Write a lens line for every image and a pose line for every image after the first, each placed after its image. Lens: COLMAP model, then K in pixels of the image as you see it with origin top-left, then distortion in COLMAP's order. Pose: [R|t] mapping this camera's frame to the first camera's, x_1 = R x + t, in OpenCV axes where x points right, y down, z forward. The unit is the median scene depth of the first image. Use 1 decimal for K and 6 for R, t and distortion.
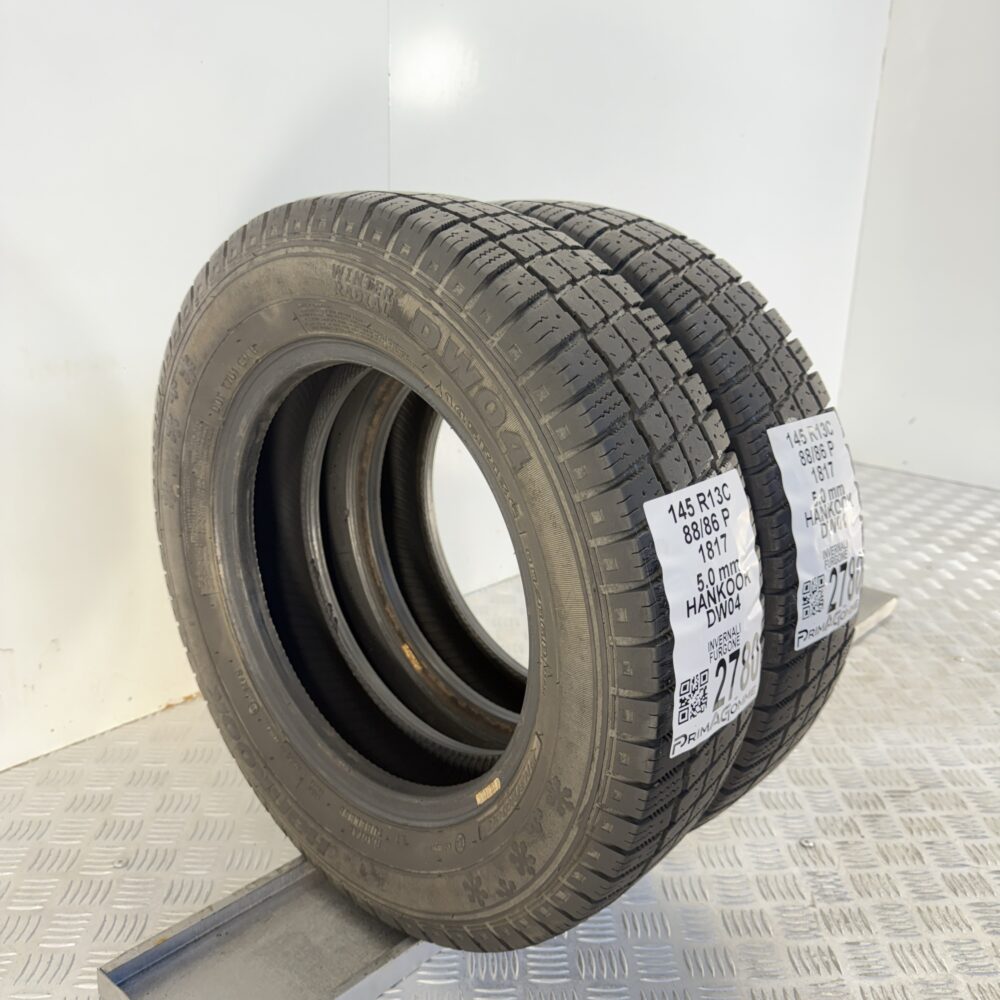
lens RADIAL K [[941.0, 0, 500.0], [0, 941.0, 500.0], [0, 0, 1]] dist [0.116704, -0.210744]
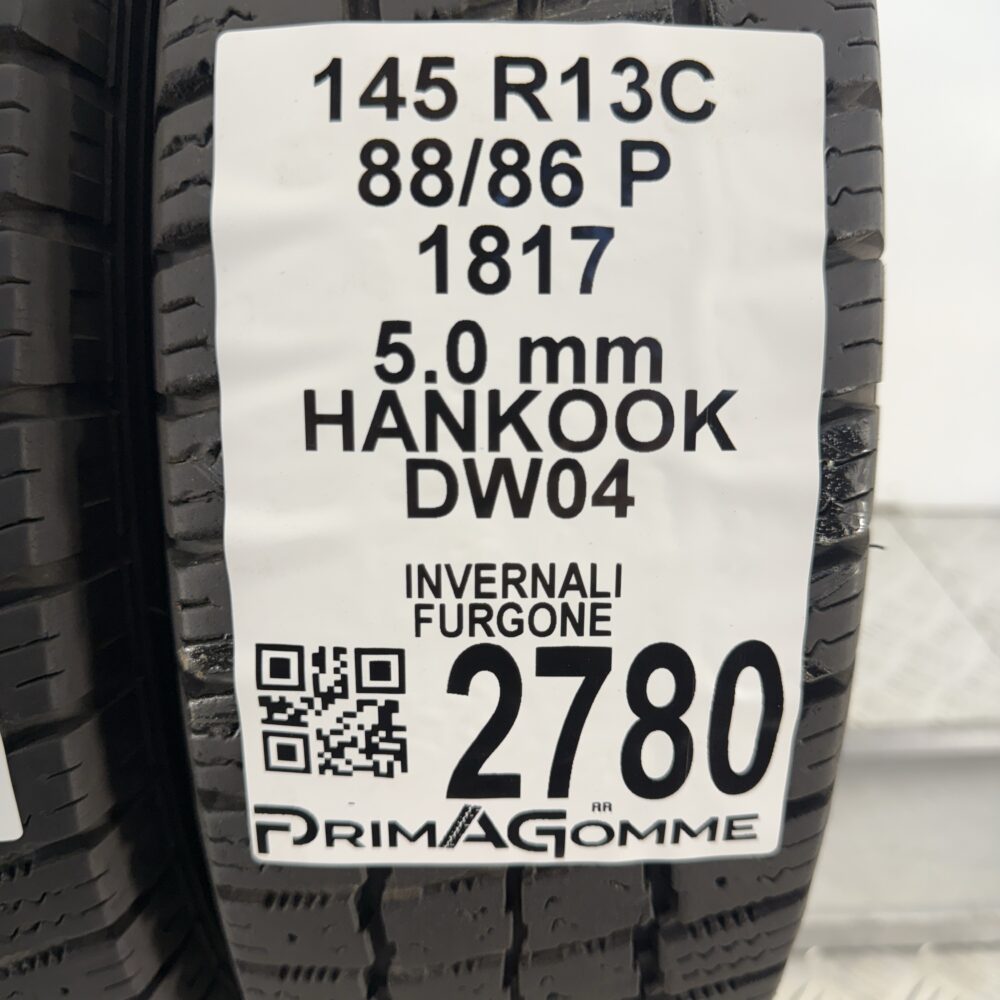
lens RADIAL K [[941.0, 0, 500.0], [0, 941.0, 500.0], [0, 0, 1]] dist [0.116704, -0.210744]
pose [[0.690216, 0.256960, -0.676442, 0.428408], [-0.215267, 0.965415, 0.147082, 0.078994], [0.690842, 0.044098, 0.721660, 0.790552]]
